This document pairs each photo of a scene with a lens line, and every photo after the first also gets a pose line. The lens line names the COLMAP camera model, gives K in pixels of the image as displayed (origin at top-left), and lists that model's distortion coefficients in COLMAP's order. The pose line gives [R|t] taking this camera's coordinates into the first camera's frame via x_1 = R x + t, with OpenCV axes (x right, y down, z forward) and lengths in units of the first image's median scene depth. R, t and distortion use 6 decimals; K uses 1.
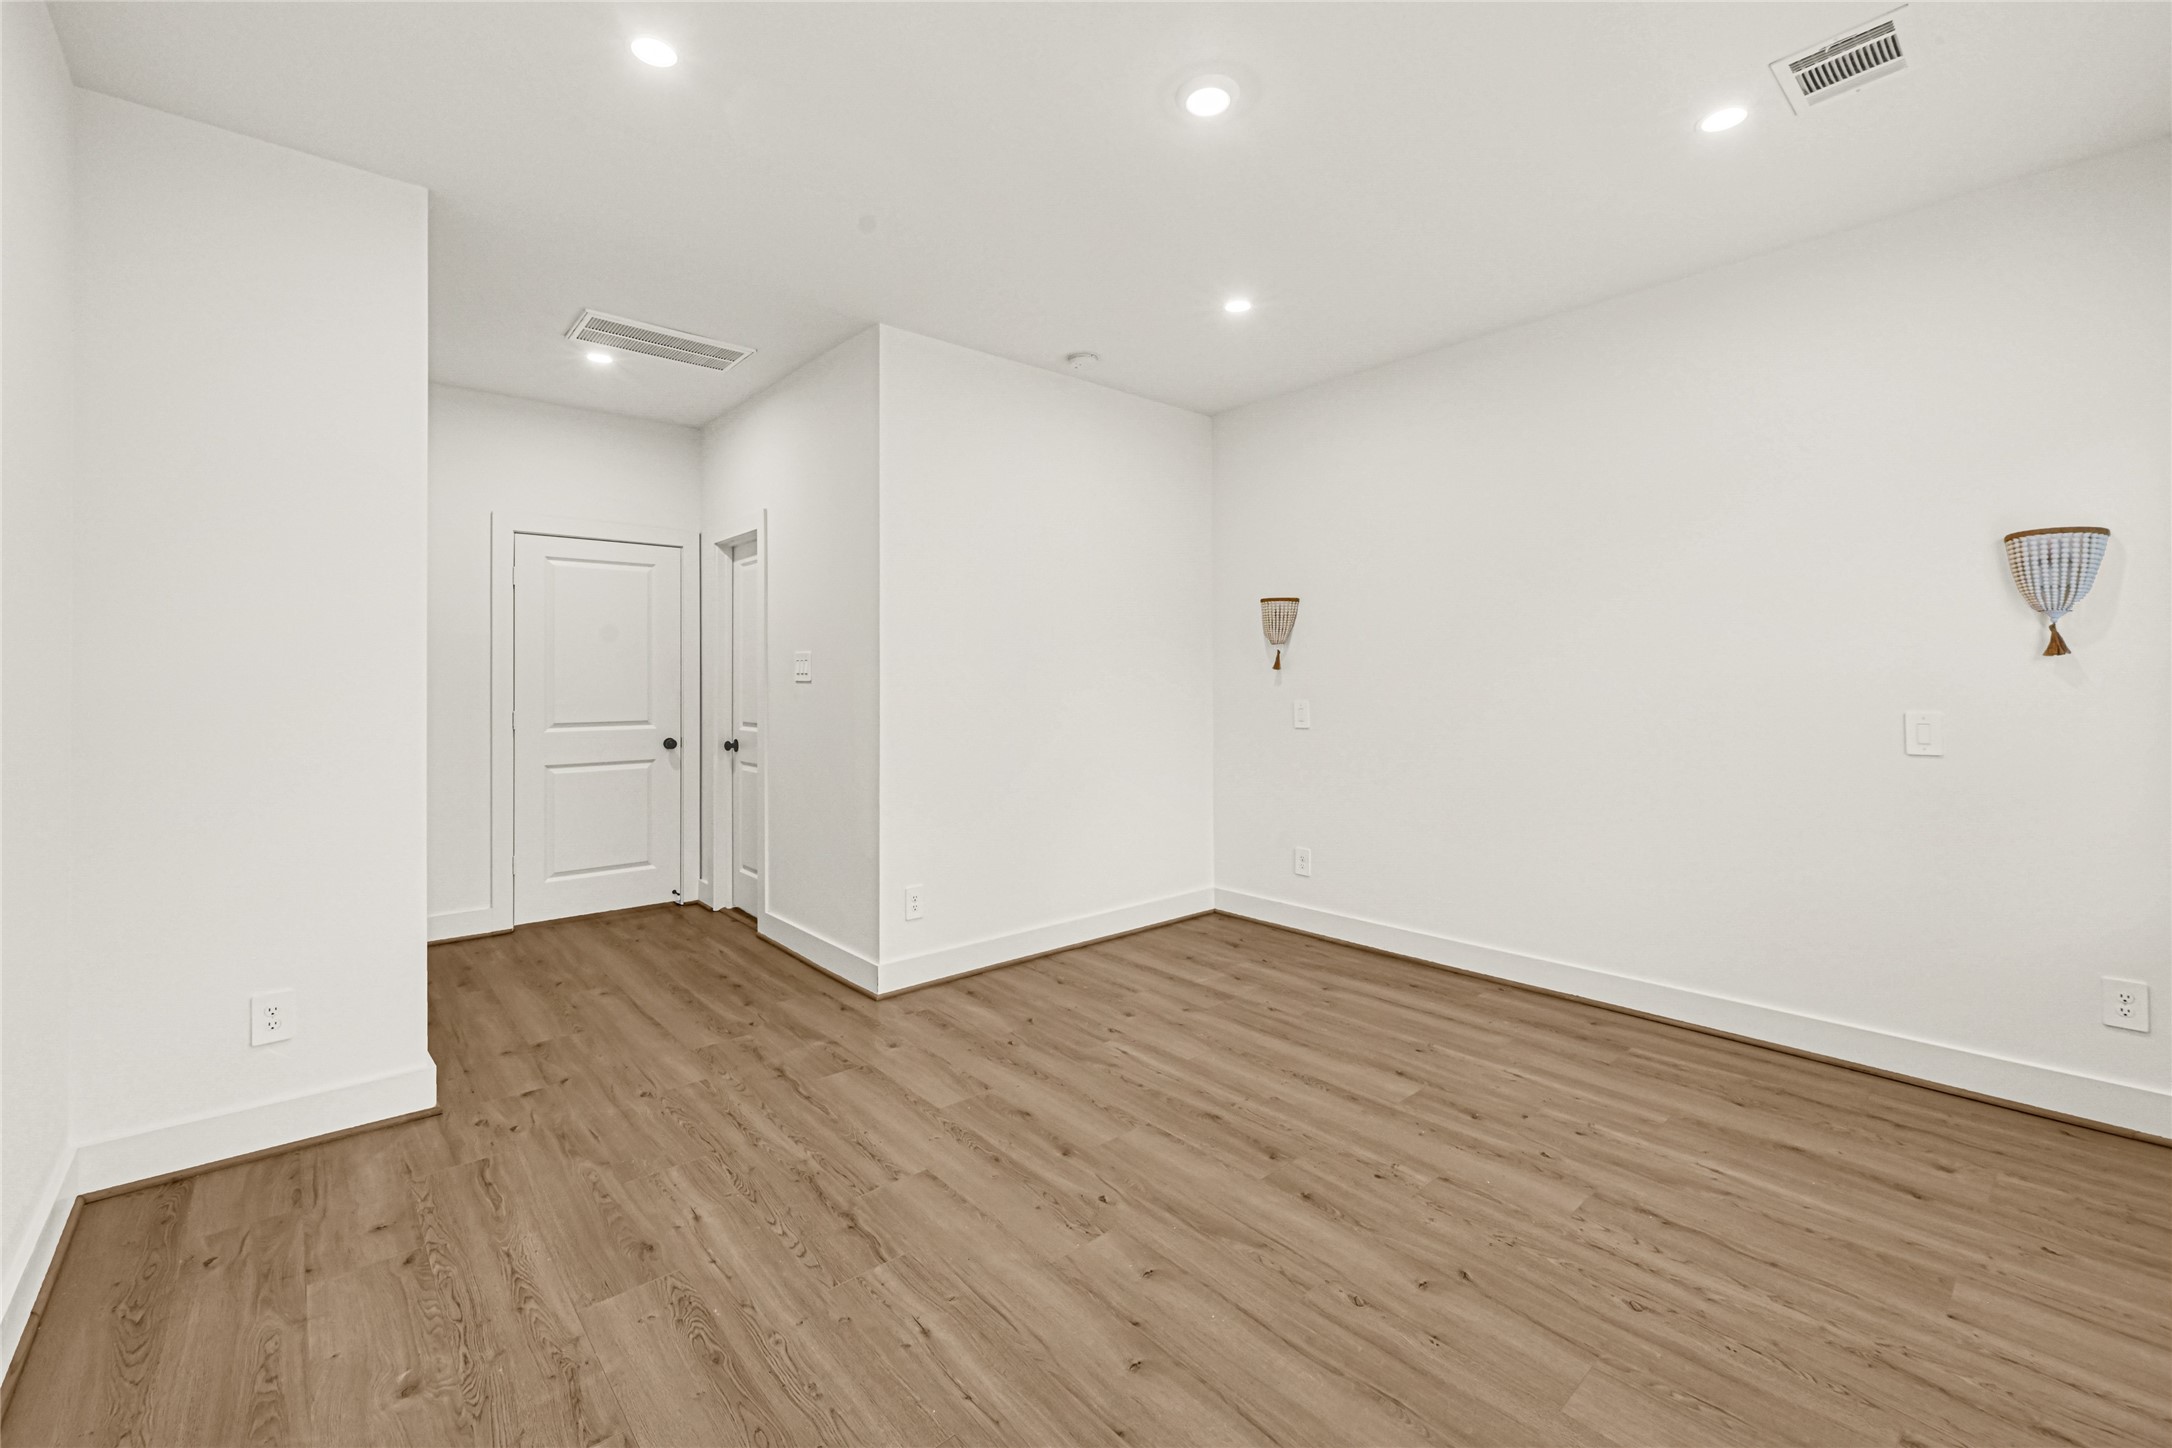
lens RADIAL K [[886.7, 0, 1086.0], [0, 886.7, 724.0], [0, 0, 1]] dist [0.003813, 0.000205]
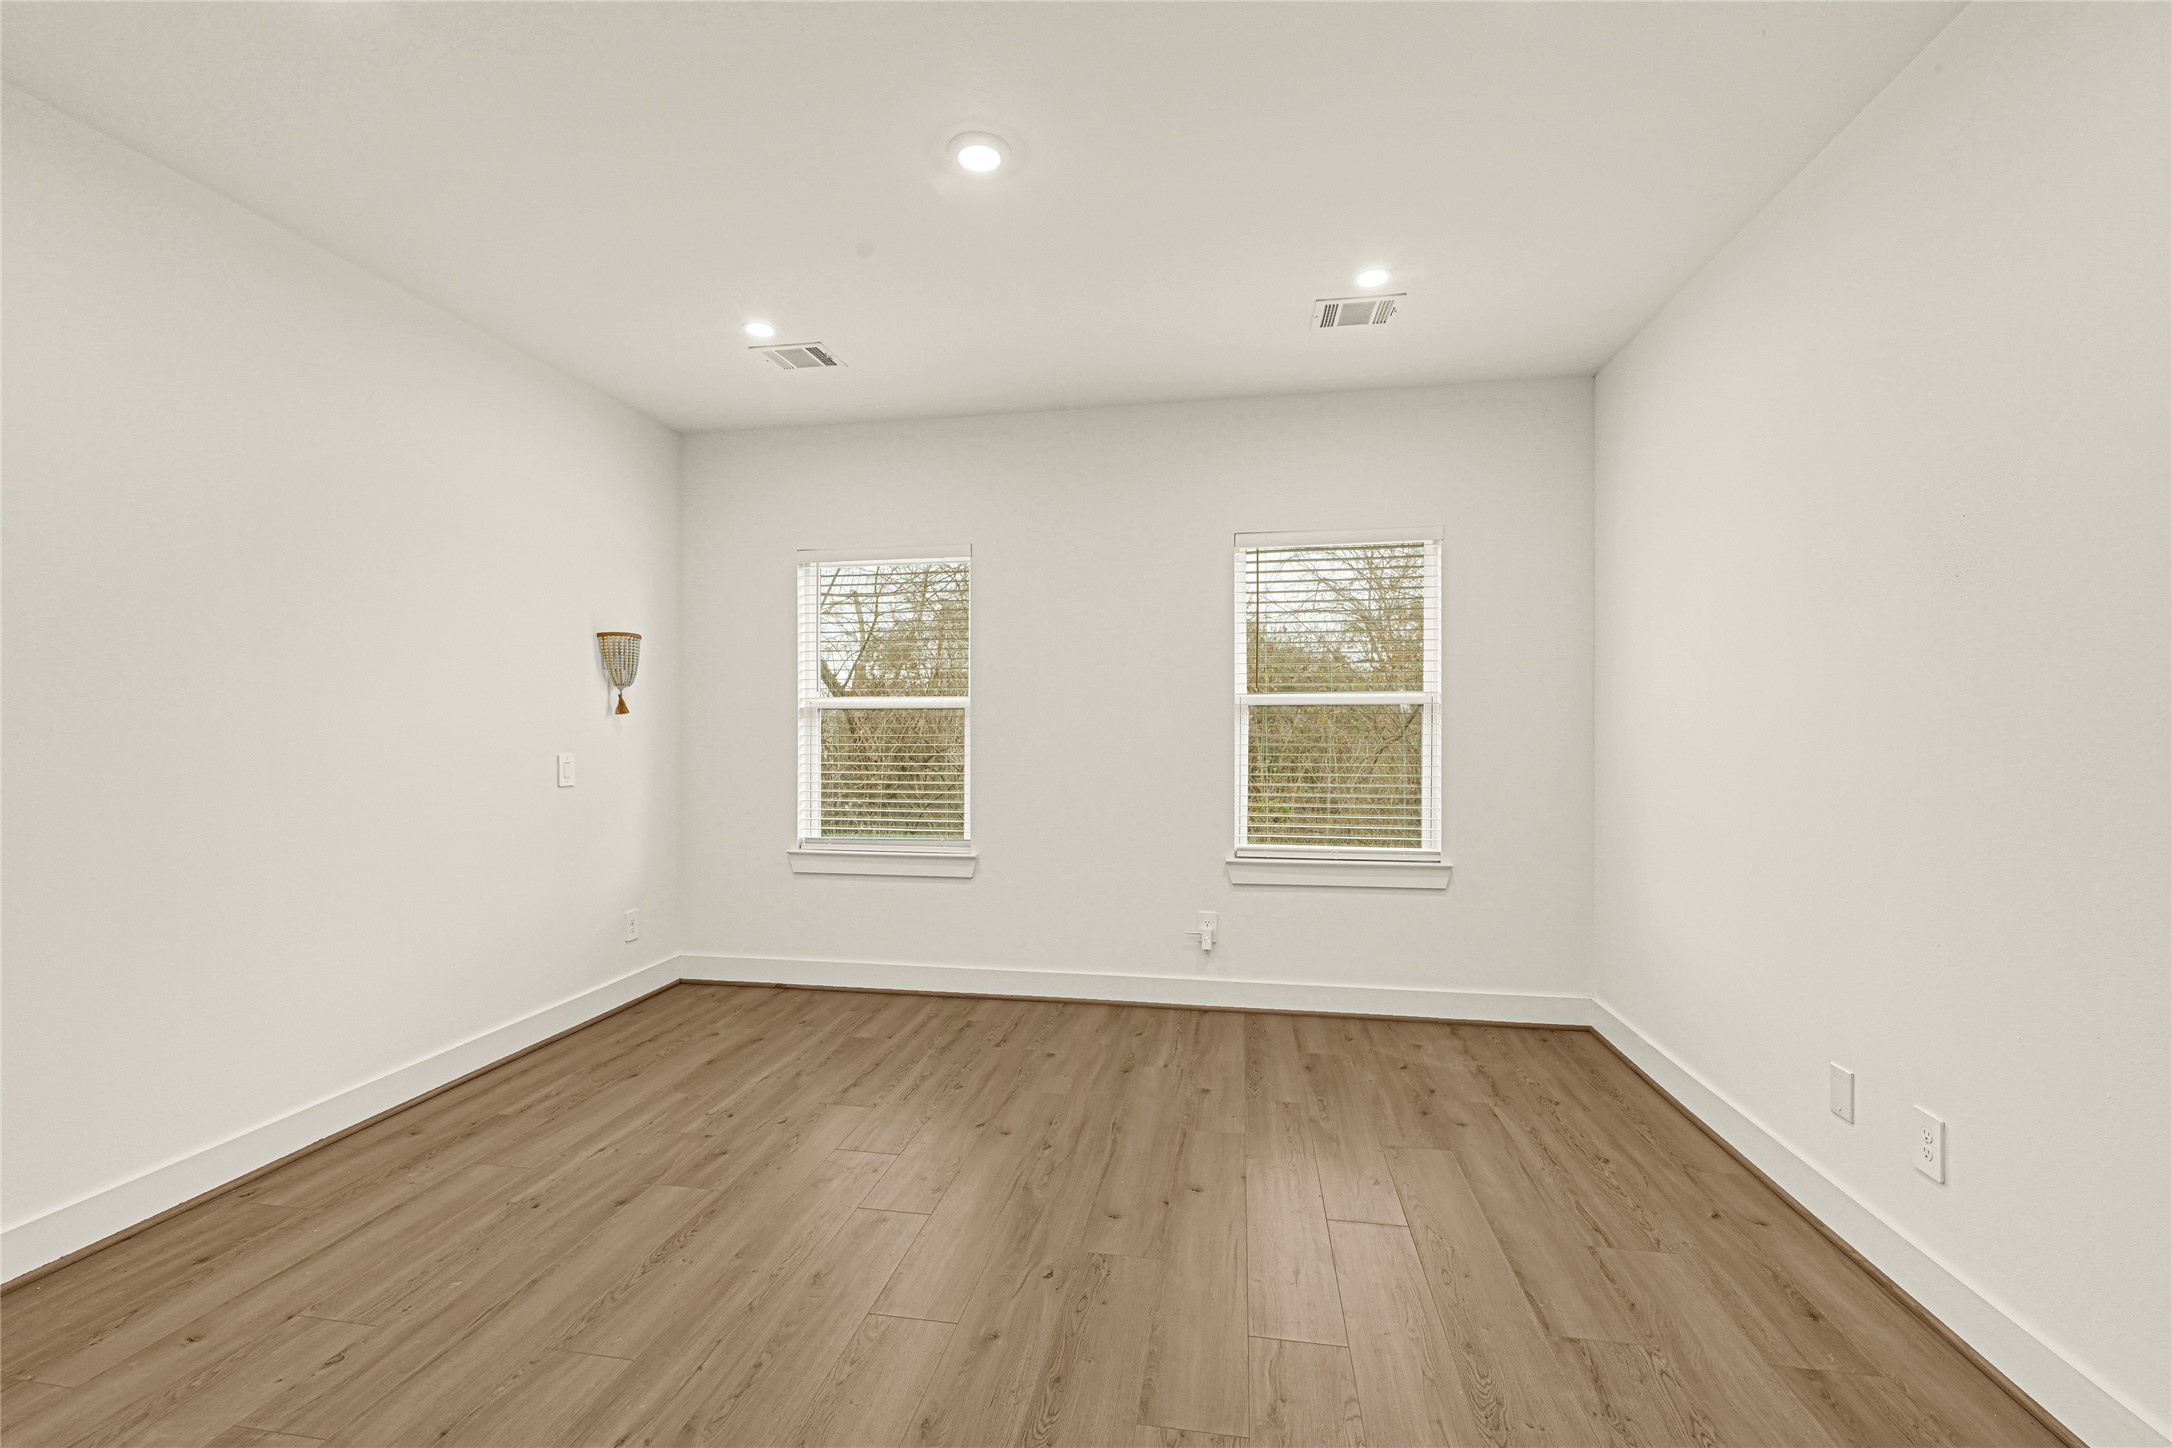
lens RADIAL K [[886.7, 0, 1086.0], [0, 886.7, 724.0], [0, 0, 1]] dist [0.003813, 0.000205]
pose [[-0.615646, 0.008078, 0.787982, -0.653427], [0.041937, 0.998866, 0.022525, -0.059981], [-0.786906, 0.046913, -0.615286, 1.320744]]
